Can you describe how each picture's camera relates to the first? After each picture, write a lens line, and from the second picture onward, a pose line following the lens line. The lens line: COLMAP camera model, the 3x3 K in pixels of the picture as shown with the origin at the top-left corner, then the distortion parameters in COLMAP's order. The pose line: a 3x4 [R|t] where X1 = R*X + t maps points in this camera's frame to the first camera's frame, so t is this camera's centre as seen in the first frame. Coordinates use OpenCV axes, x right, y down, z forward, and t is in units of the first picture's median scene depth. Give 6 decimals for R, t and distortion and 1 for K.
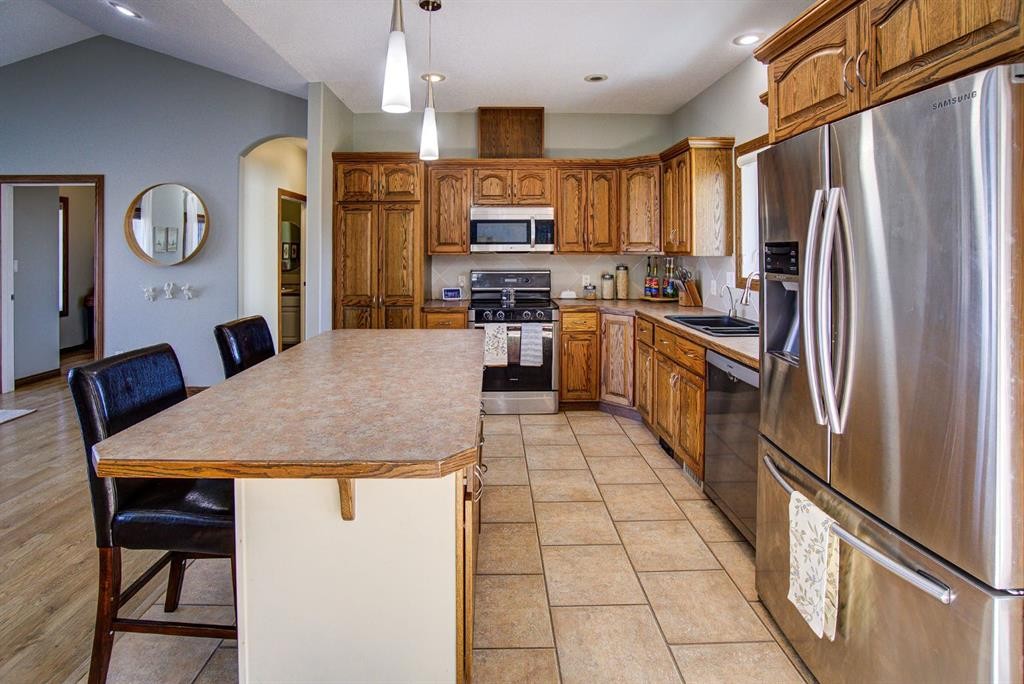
lens RADIAL K [[487.4, 0, 508.9], [0, 487.4, 252.8], [0, 0, 1]] dist [-0.056484, 0.046673]
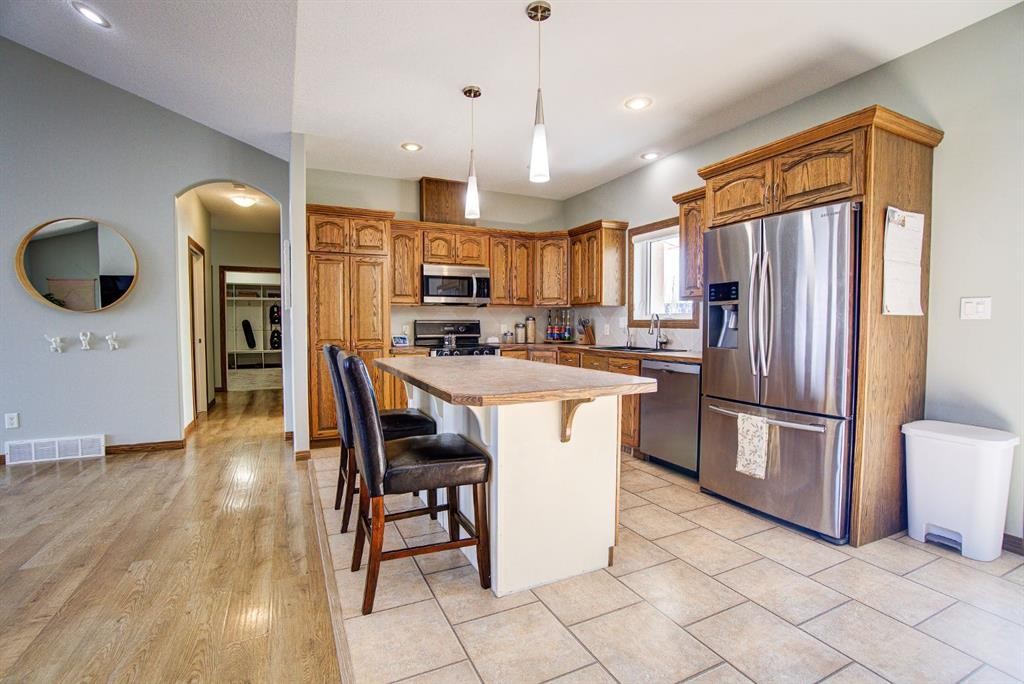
lens RADIAL K [[466.6, 0, 512.0], [0, 466.6, 342.0], [0, 0, 1]] dist [-0.000941, -0.000030]
pose [[0.910874, -0.017471, 0.412314, -0.353189], [0.003019, 0.999359, 0.035677, 0.053765], [-0.412673, -0.031253, 0.910343, -0.107132]]
